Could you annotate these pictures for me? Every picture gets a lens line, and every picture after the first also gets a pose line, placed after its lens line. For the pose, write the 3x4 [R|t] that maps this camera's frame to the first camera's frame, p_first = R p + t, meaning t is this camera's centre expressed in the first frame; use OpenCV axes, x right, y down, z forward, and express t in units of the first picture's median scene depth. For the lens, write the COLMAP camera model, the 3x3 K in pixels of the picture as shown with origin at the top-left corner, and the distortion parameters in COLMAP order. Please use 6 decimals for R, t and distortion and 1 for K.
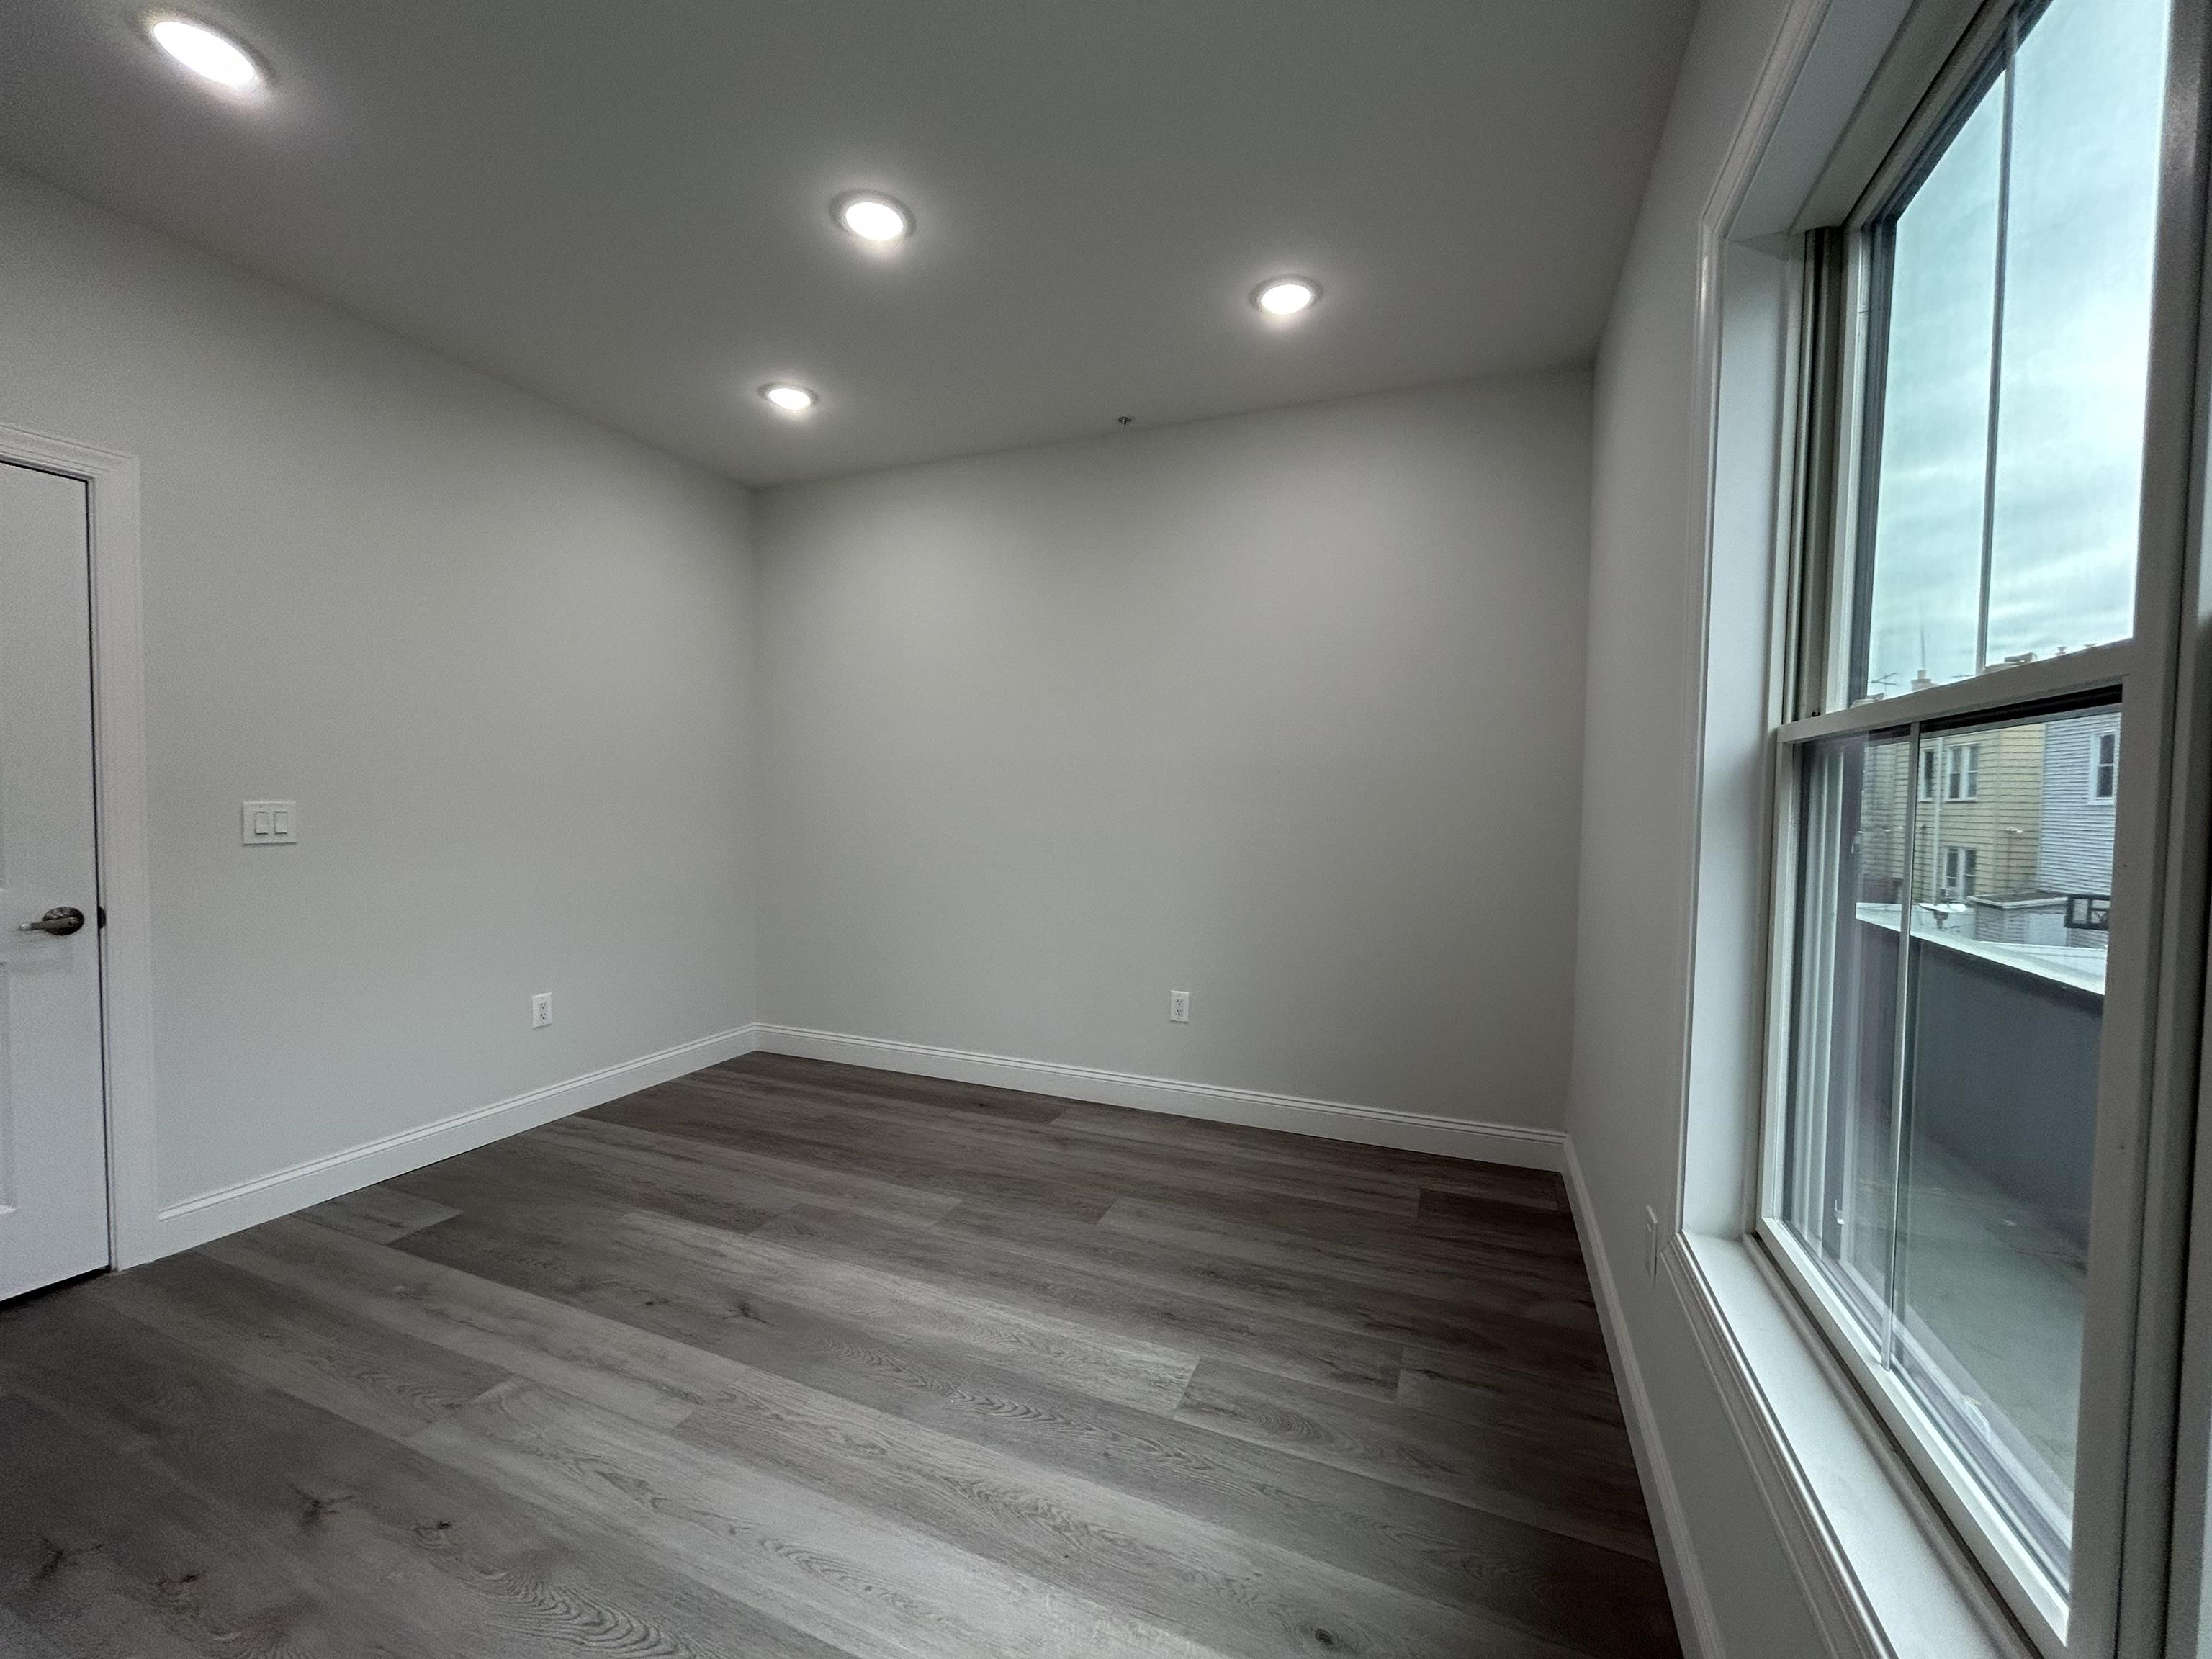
lens RADIAL K [[888.0, 0, 1104.2], [0, 888.0, 829.4], [0, 0, 1]] dist [-0.001010, 0.000268]
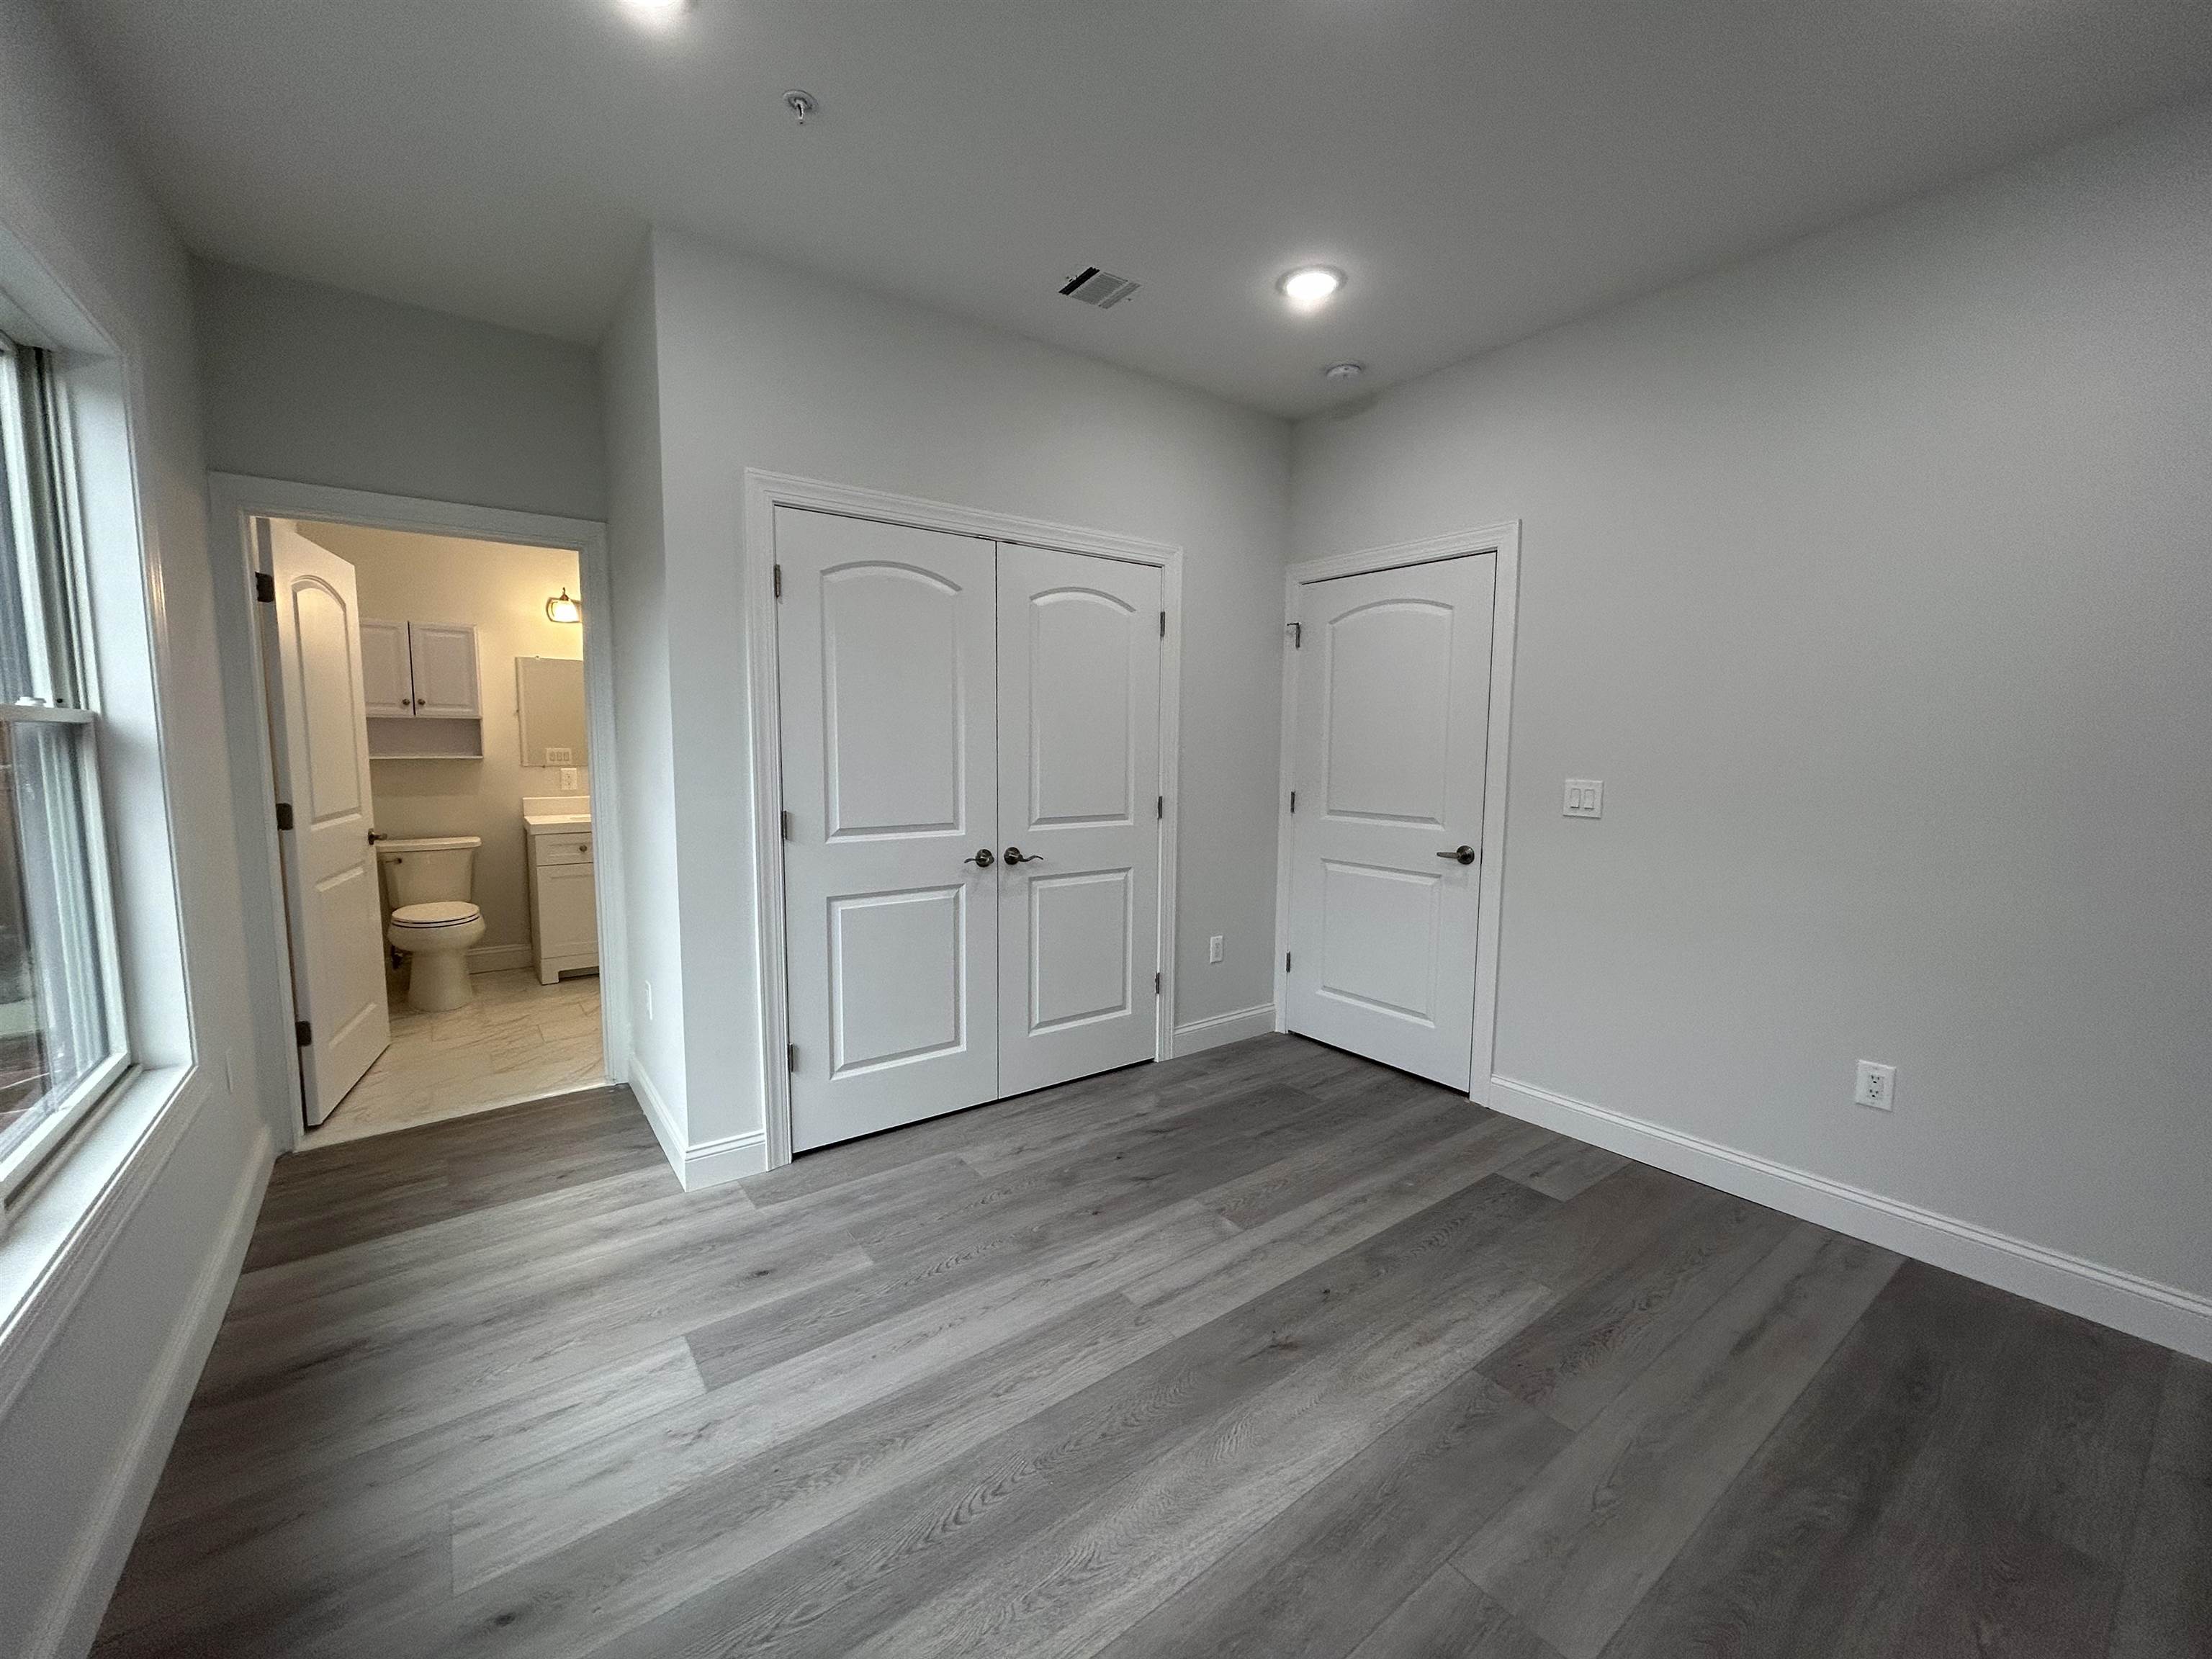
lens RADIAL K [[888.0, 0, 1104.2], [0, 888.0, 829.4], [0, 0, 1]] dist [-0.001010, 0.000268]
pose [[-0.511173, 0.075079, -0.856192, 0.453767], [-0.044820, 0.992493, 0.113791, -0.088700], [0.858308, 0.096541, -0.503971, 1.302272]]
